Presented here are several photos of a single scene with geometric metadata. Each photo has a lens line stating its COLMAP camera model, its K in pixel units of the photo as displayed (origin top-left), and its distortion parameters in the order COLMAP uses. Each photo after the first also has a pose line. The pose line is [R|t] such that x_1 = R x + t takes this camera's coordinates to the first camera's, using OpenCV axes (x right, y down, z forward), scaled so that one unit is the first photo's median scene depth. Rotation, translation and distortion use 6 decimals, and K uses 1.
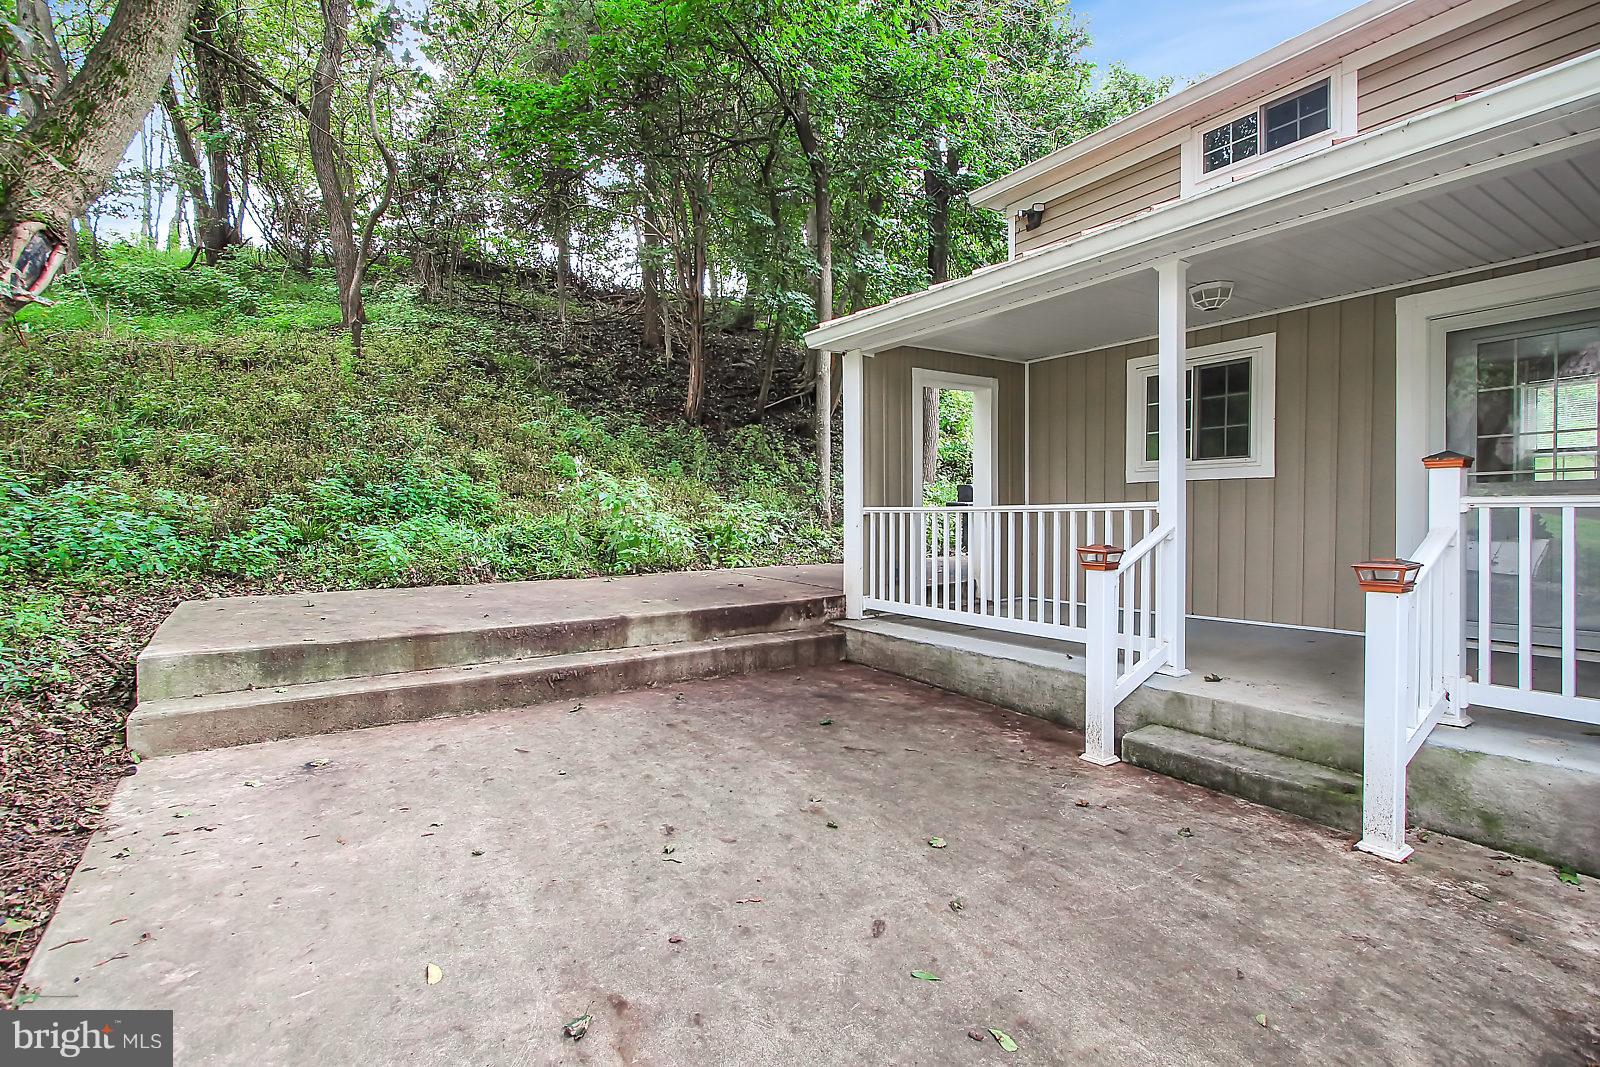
lens RADIAL K [[766.7, 0, 807.9], [0, 766.7, 524.2], [0, 0, 1]] dist [-0.002944, -0.001302]
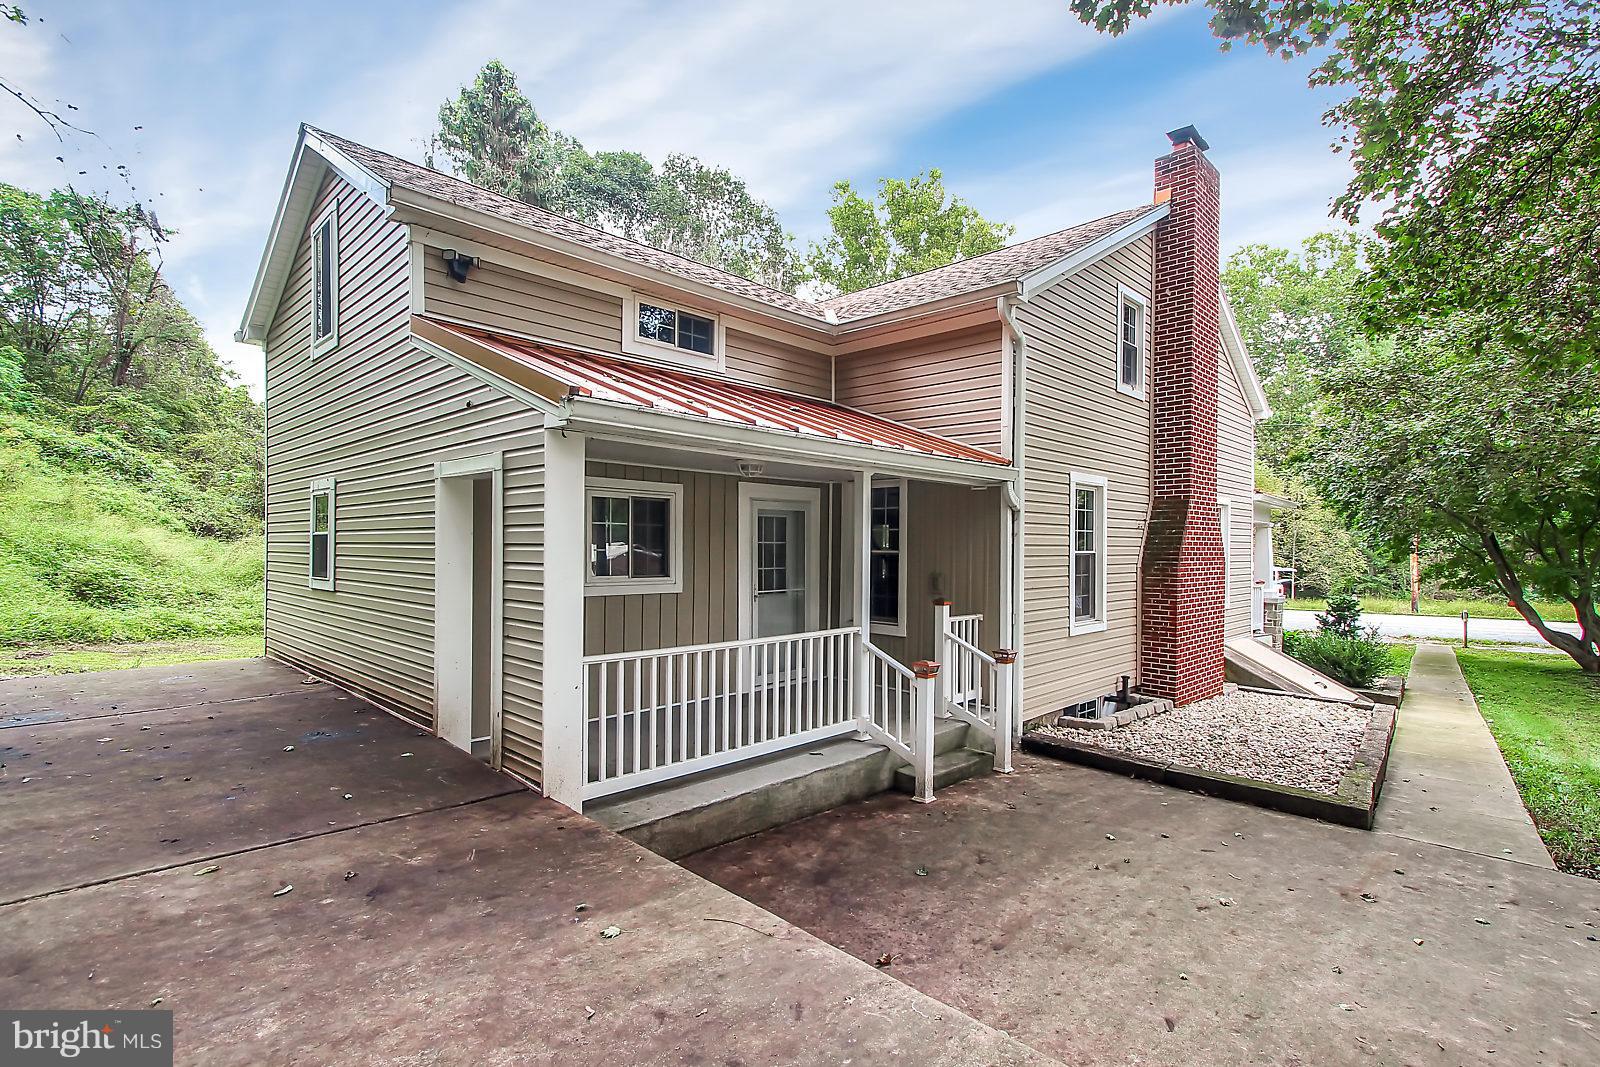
lens RADIAL K [[766.7, 0, 808.9], [0, 766.7, 538.8], [0, 0, 1]] dist [-0.002944, -0.001302]
pose [[-0.213513, 0.007053, 0.976915, -1.237977], [0.000216, 0.999974, -0.007172, -0.238887], [-0.976940, -0.001320, -0.213509, 1.766333]]
